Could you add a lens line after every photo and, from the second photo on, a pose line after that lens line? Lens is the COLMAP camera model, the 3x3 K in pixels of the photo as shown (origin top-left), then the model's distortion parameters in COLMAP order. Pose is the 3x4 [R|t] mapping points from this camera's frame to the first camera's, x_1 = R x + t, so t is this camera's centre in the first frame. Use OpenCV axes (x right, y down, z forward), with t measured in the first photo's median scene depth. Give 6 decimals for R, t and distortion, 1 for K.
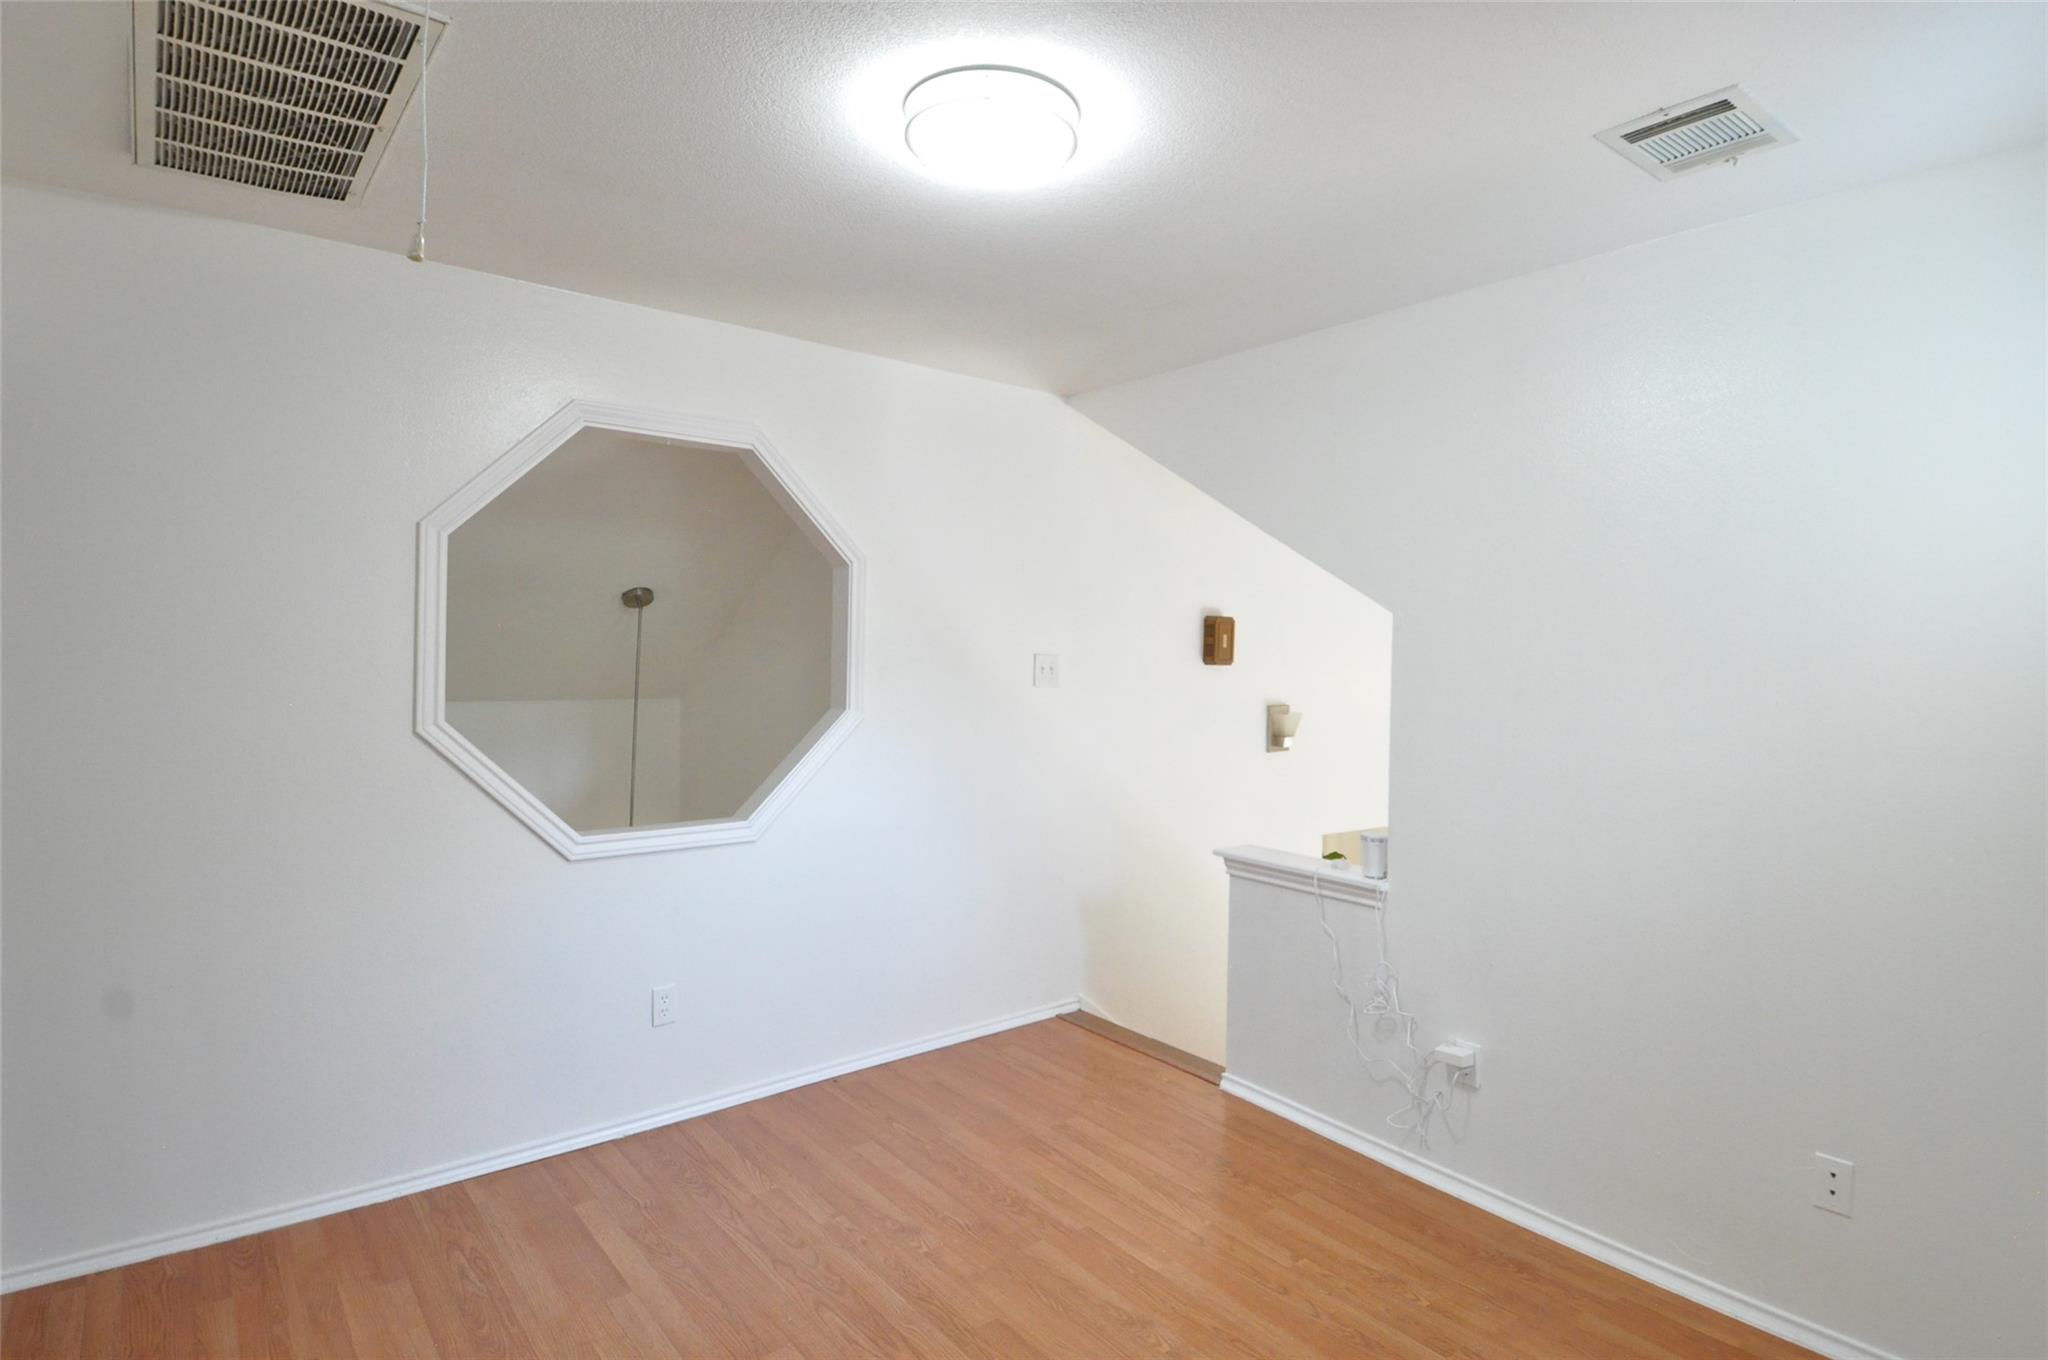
lens RADIAL K [[1071.8, 0, 1052.3], [0, 1071.8, 669.8], [0, 0, 1]] dist [0.057938, -0.059968]
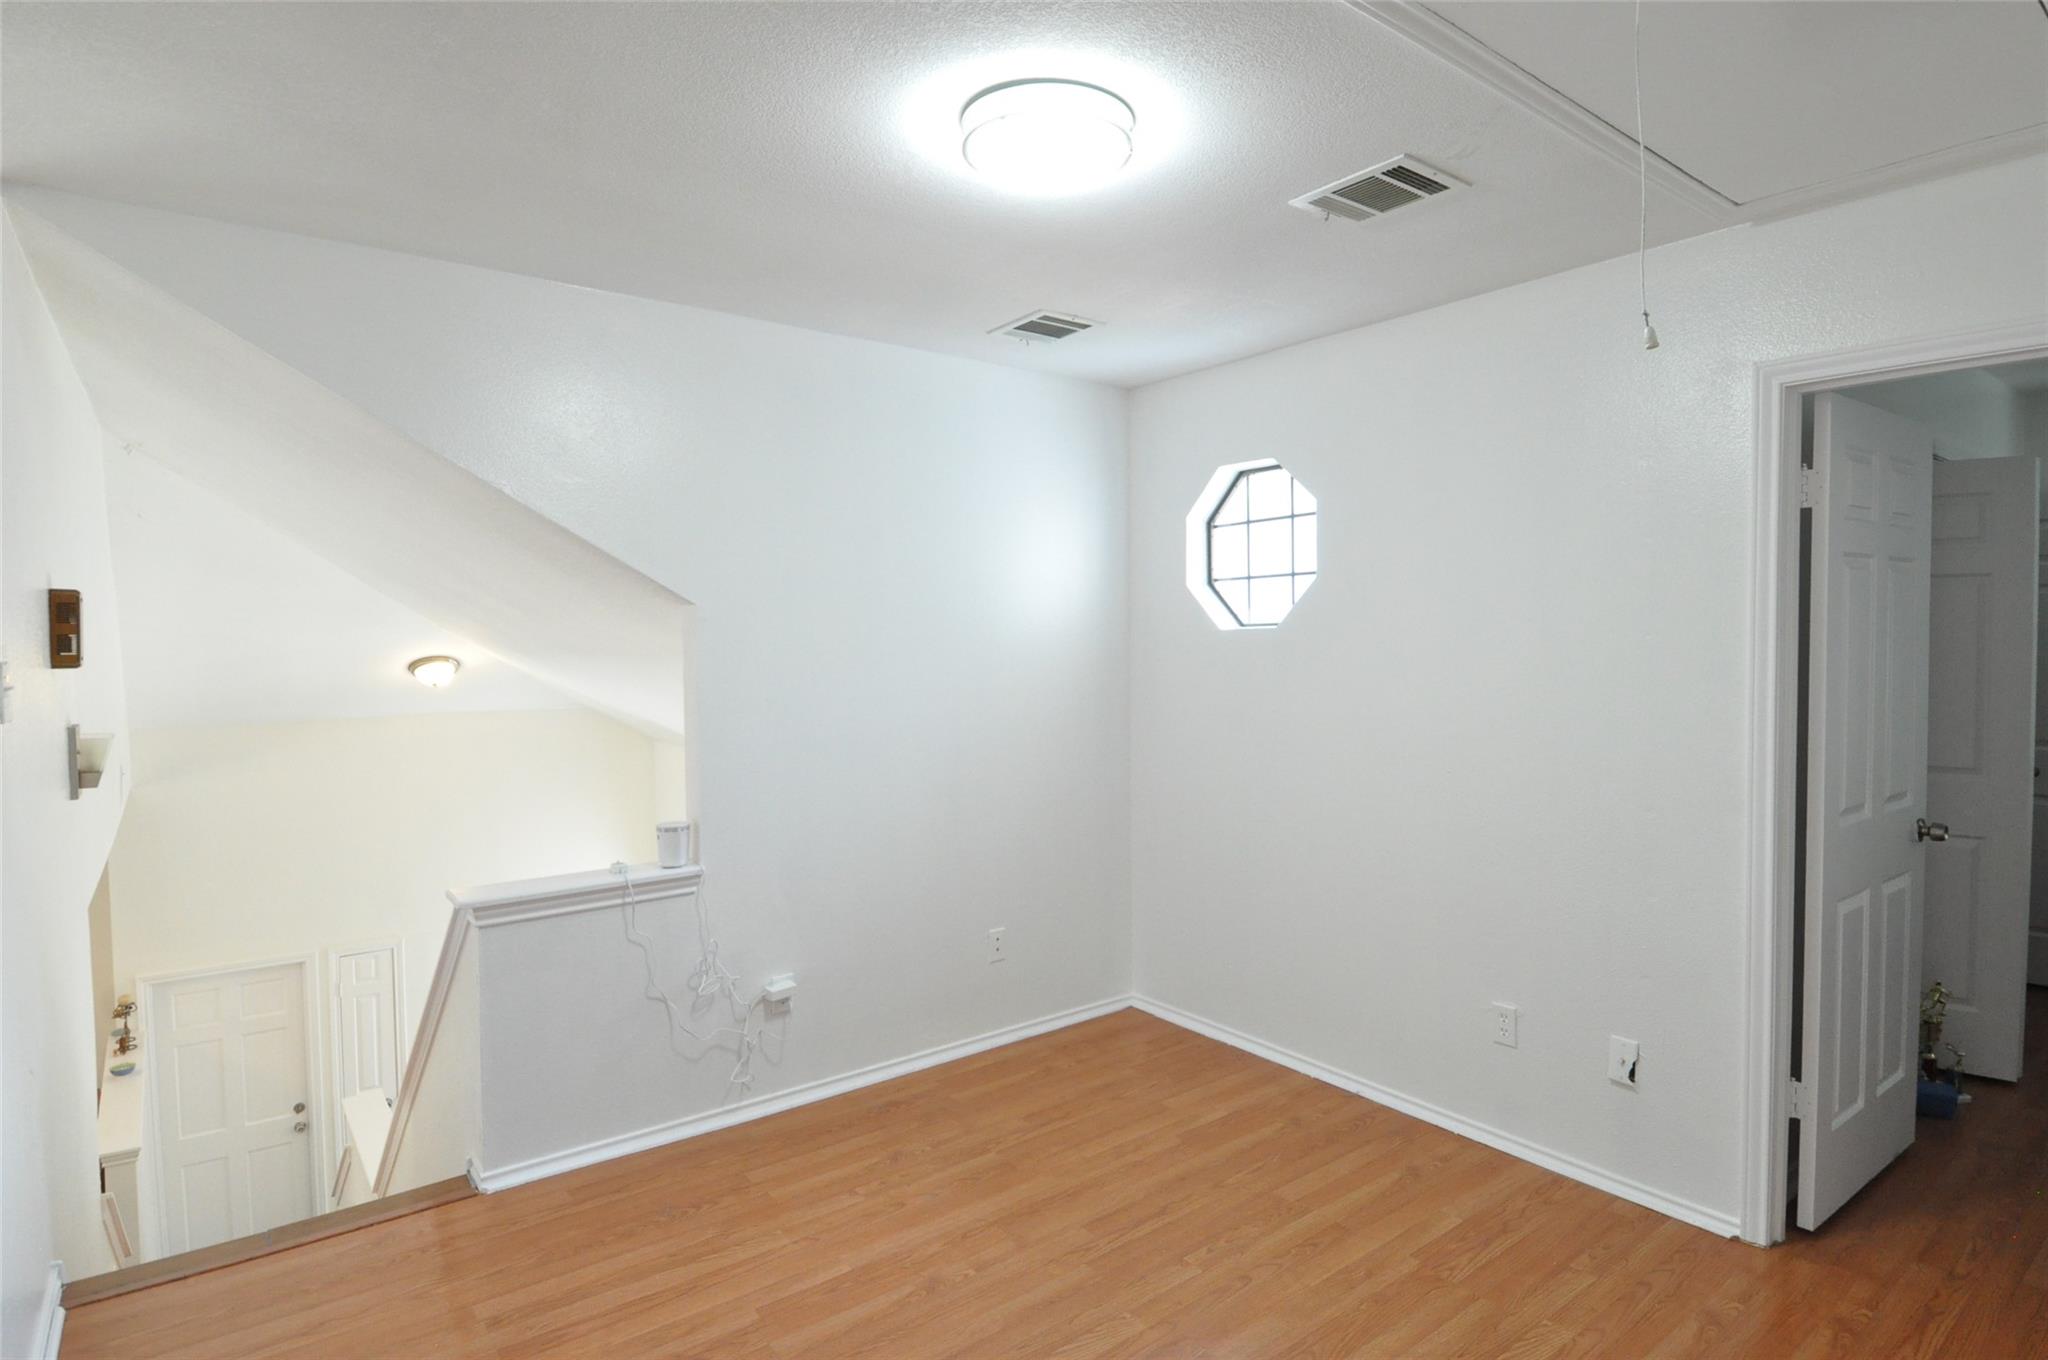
lens RADIAL K [[1071.8, 0, 1052.3], [0, 1071.8, 669.8], [0, 0, 1]] dist [0.057938, -0.059968]
pose [[0.014611, -0.051245, 0.998579, -0.733817], [0.022388, 0.998452, 0.050911, -0.035726], [-0.999643, 0.021613, 0.015735, 0.666508]]
